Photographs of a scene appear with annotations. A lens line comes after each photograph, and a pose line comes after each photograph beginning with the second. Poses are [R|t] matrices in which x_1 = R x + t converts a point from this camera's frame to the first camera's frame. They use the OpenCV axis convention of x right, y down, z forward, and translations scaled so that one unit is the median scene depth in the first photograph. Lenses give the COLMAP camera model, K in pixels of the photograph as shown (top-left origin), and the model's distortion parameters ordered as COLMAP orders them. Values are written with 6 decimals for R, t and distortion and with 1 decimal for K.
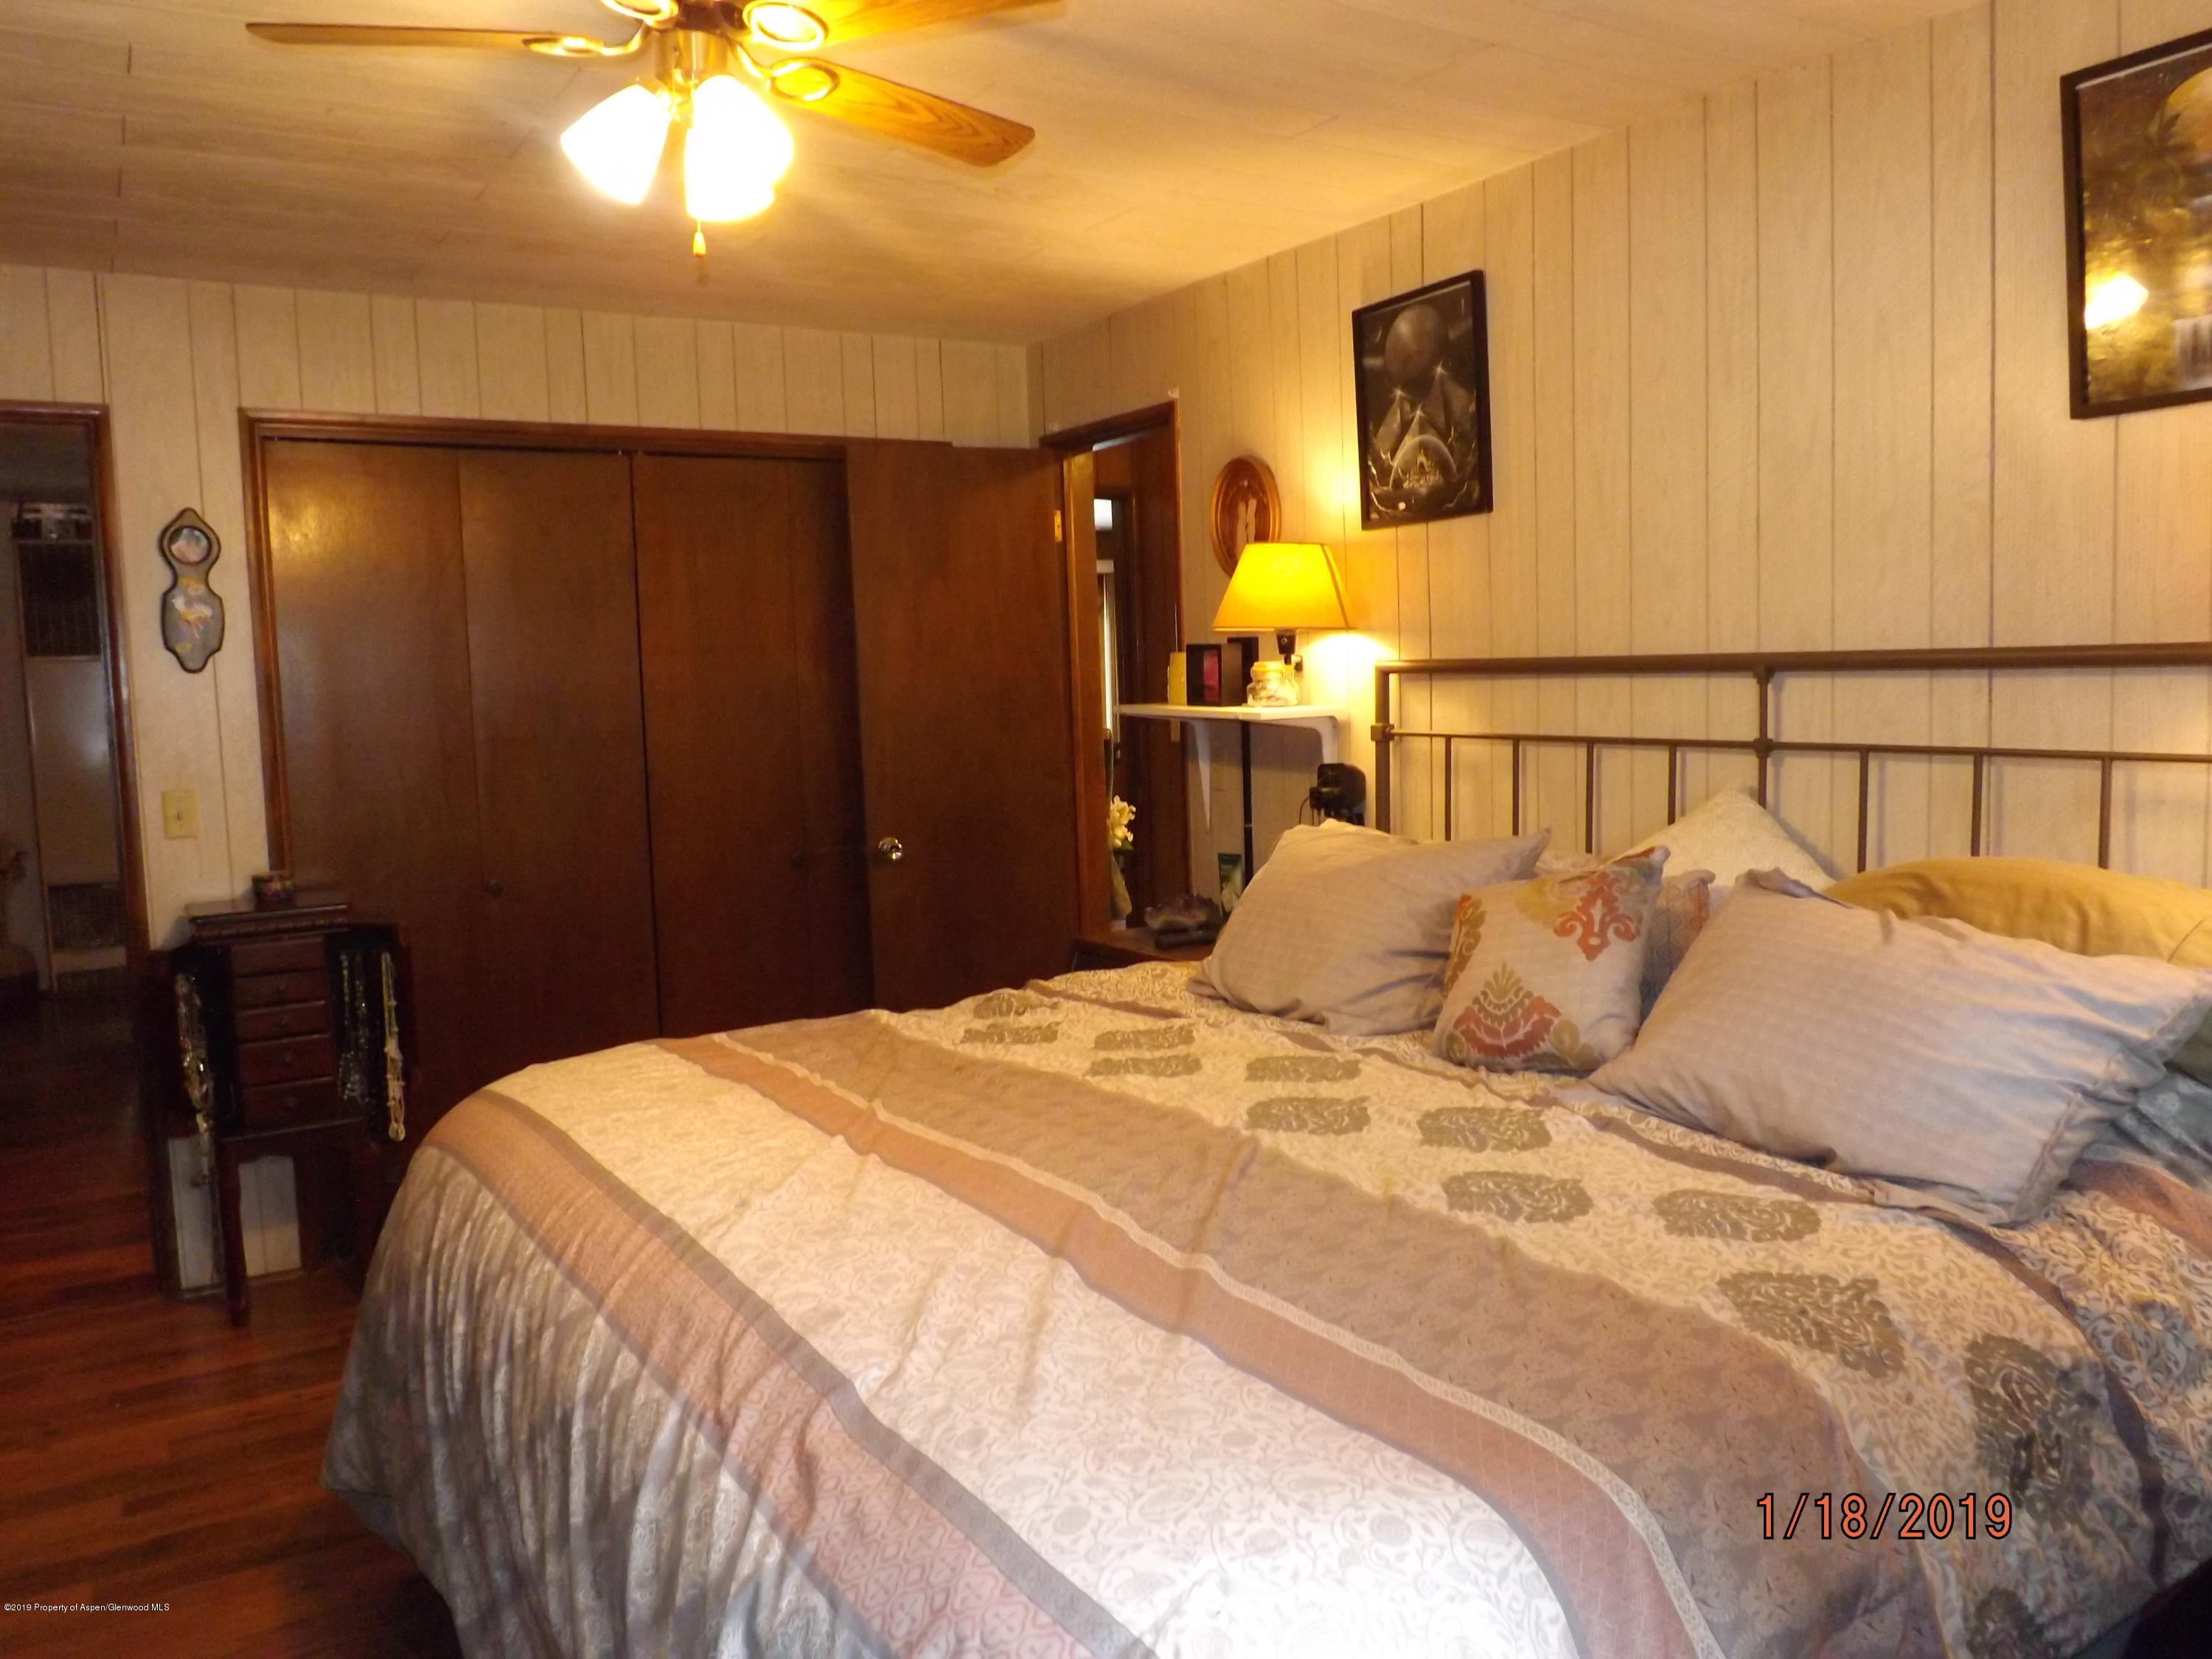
lens RADIAL K [[1607.2, 0, 1094.0], [0, 1607.2, 820.5], [0, 0, 1]] dist [-0.059747, 0.021188]
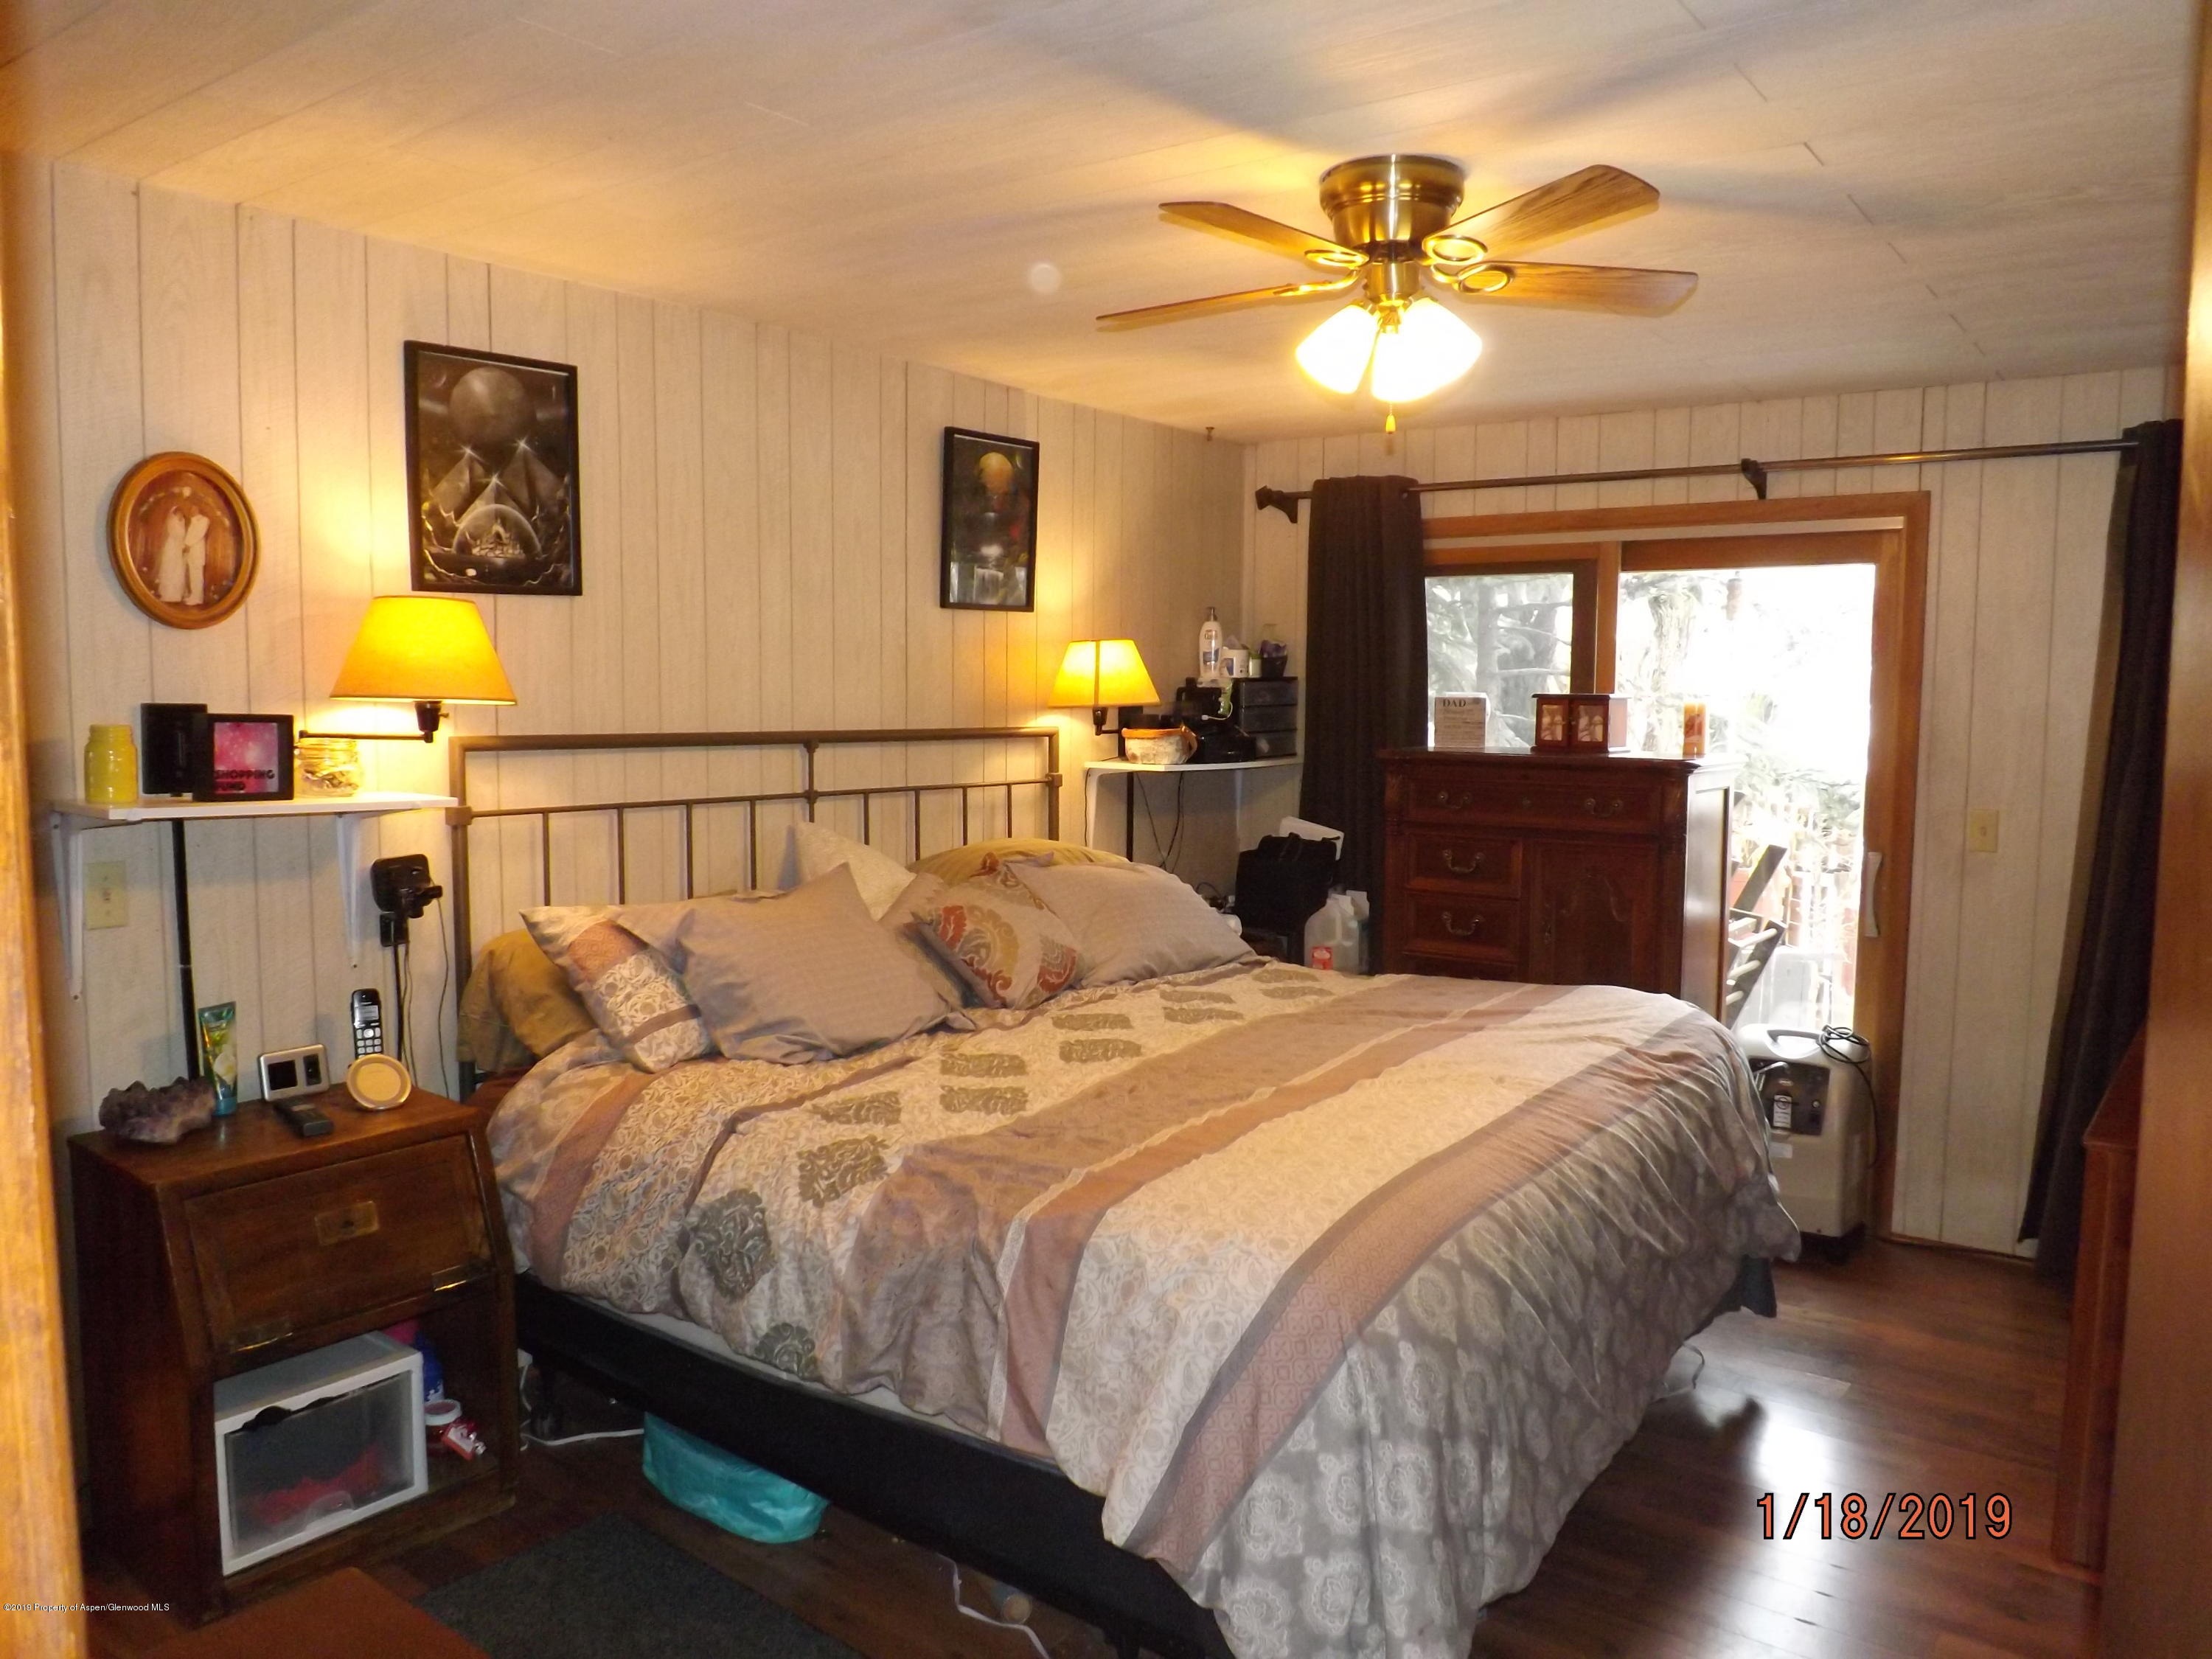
lens RADIAL K [[1607.2, 0, 1095.8], [0, 1607.2, 837.1], [0, 0, 1]] dist [-0.059747, 0.021188]
pose [[-0.348886, -0.058301, 0.935350, -0.840347], [0.090324, 0.991325, 0.095481, -0.101489], [-0.932802, 0.117796, -0.340593, 1.023029]]
